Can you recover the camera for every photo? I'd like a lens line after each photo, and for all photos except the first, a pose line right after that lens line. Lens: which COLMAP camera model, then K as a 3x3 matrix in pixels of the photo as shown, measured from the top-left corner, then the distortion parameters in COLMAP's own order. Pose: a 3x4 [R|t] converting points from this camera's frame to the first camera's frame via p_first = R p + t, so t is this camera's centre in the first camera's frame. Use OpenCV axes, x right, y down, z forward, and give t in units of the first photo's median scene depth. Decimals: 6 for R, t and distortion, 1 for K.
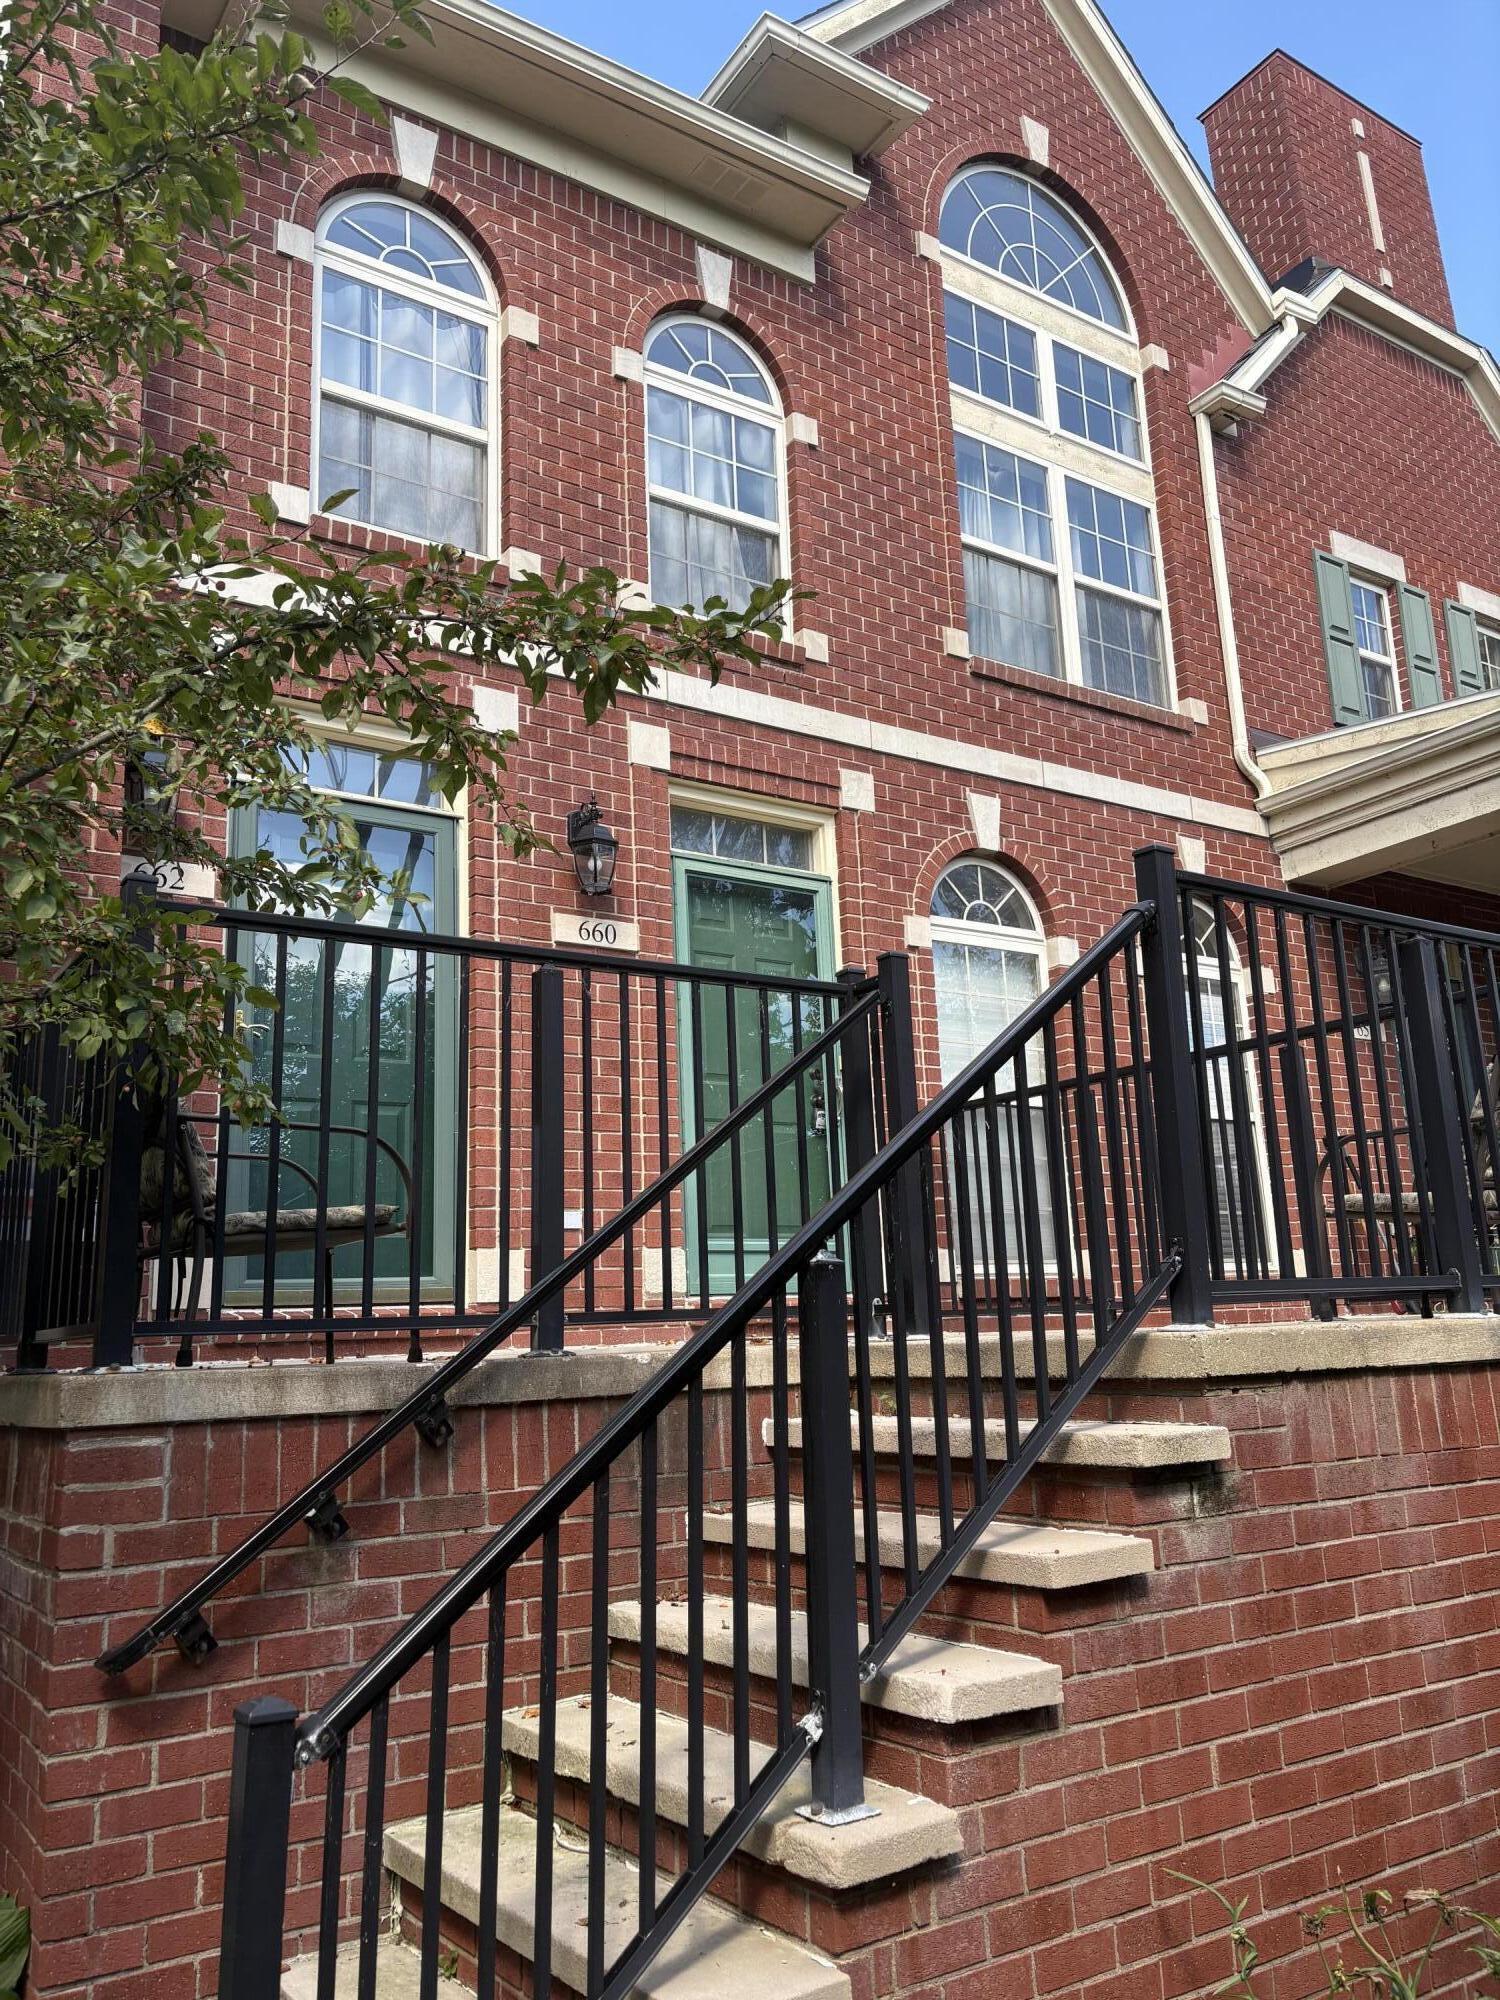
lens RADIAL K [[1439.4, 0, 749.3], [0, 1439.4, 1051.0], [0, 0, 1]] dist [0.001444, -0.000973]
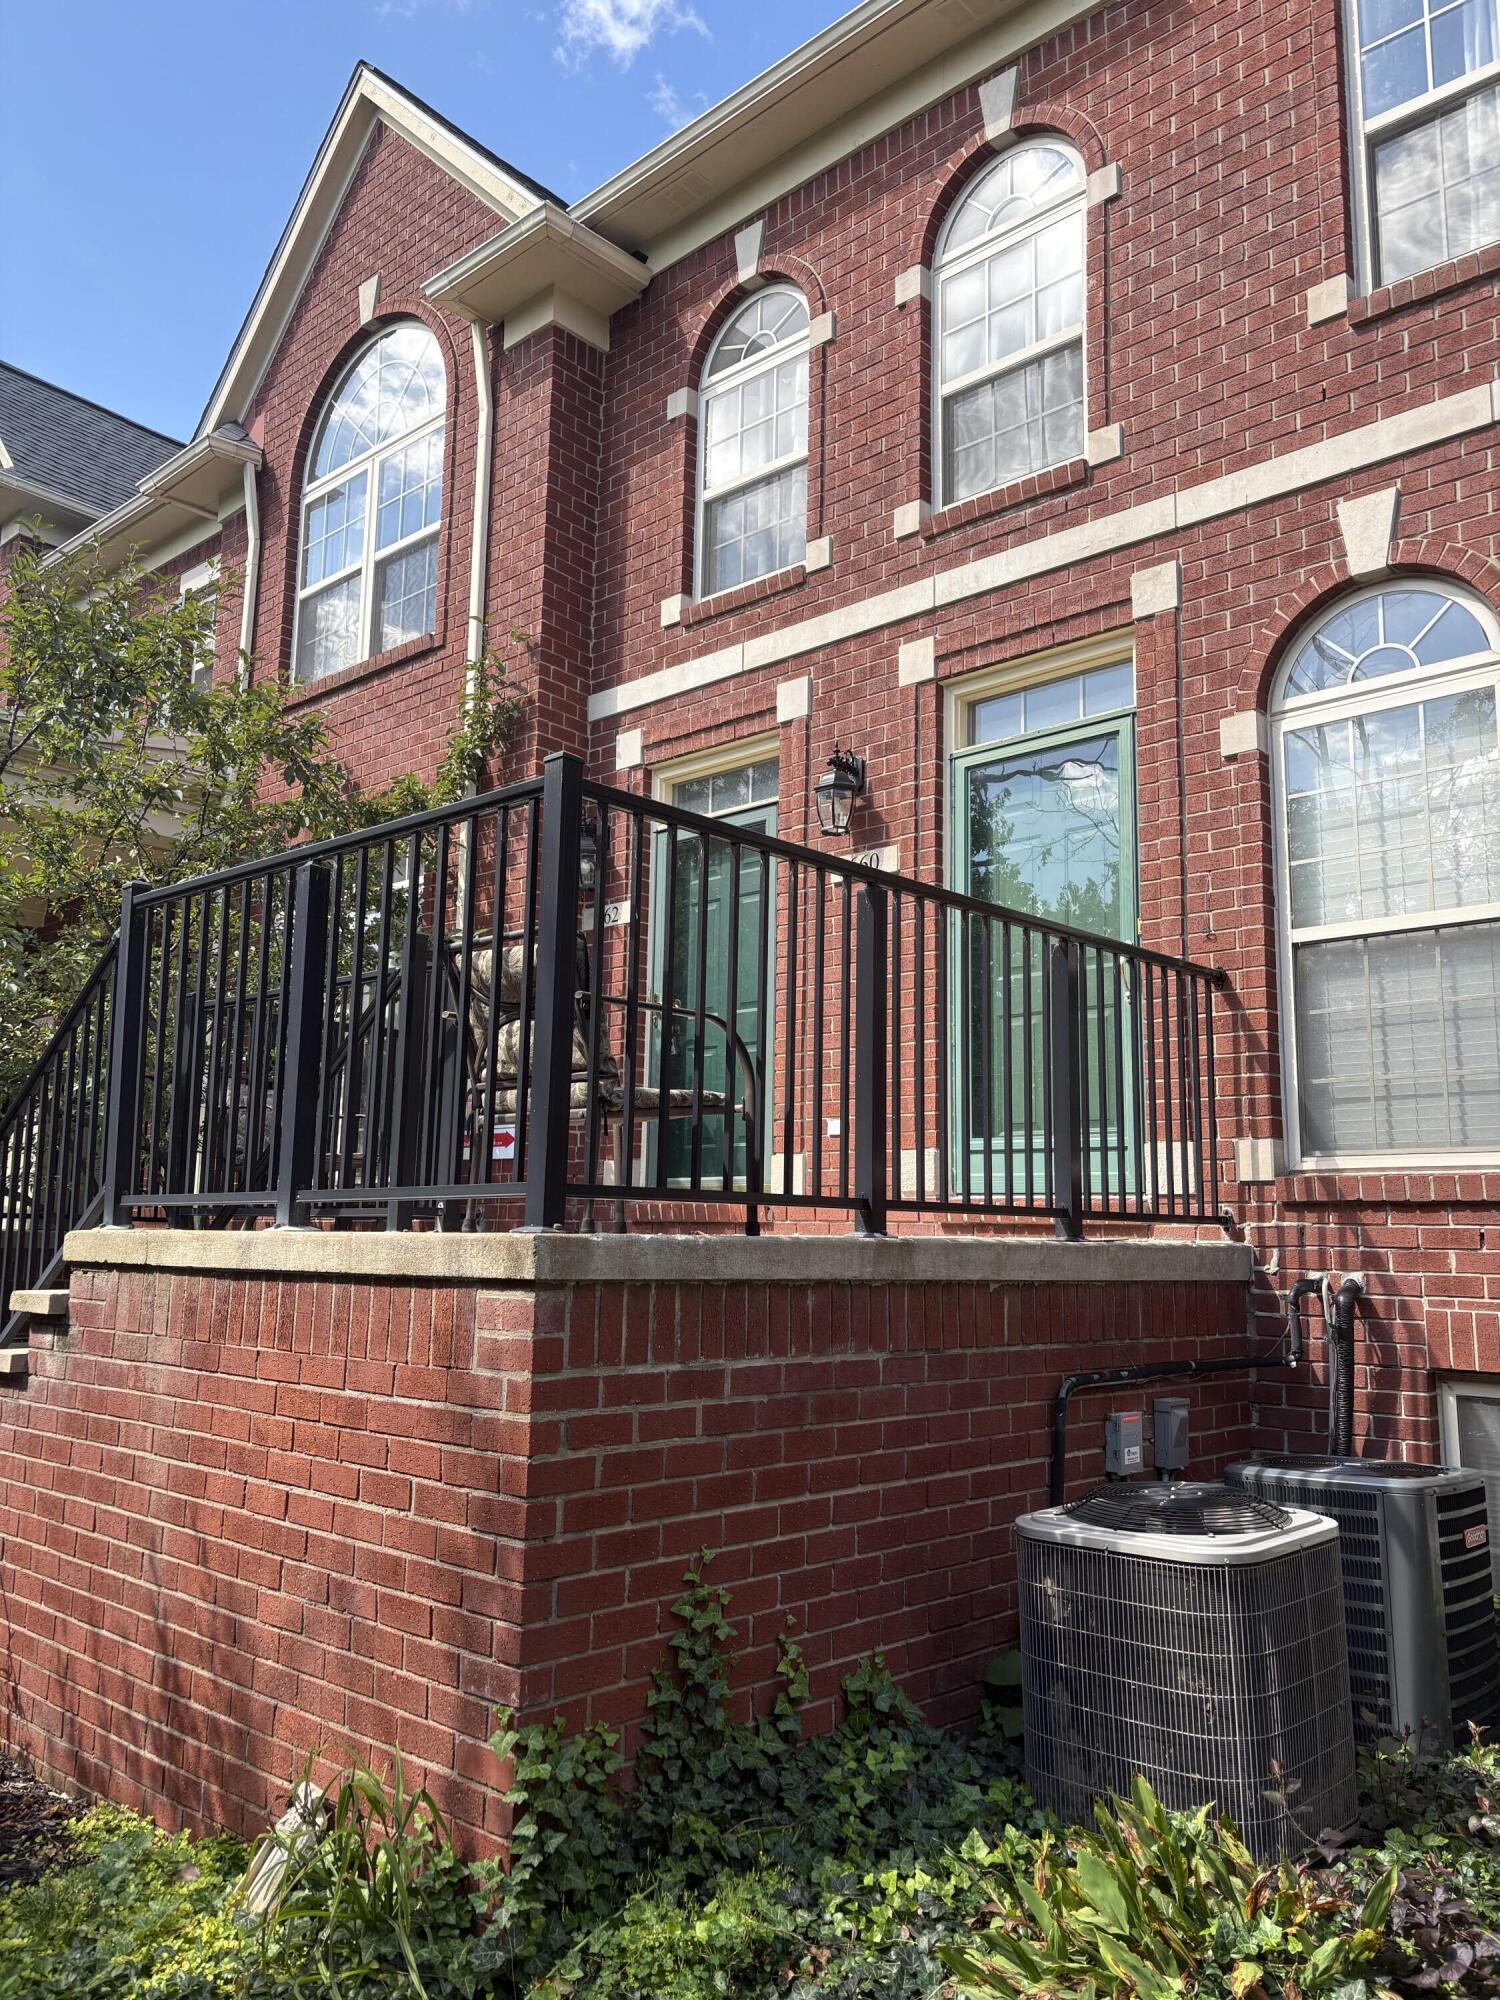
lens RADIAL K [[1510.0, 0, 750.0], [0, 1510.0, 1000.0], [0, 0, 1]] dist [0.024166, 0.000470]
pose [[0.262567, -0.111899, -0.958404, 0.985129], [0.162387, 0.984211, -0.070424, 0.087778], [0.951151, -0.137142, 0.276592, 0.606357]]
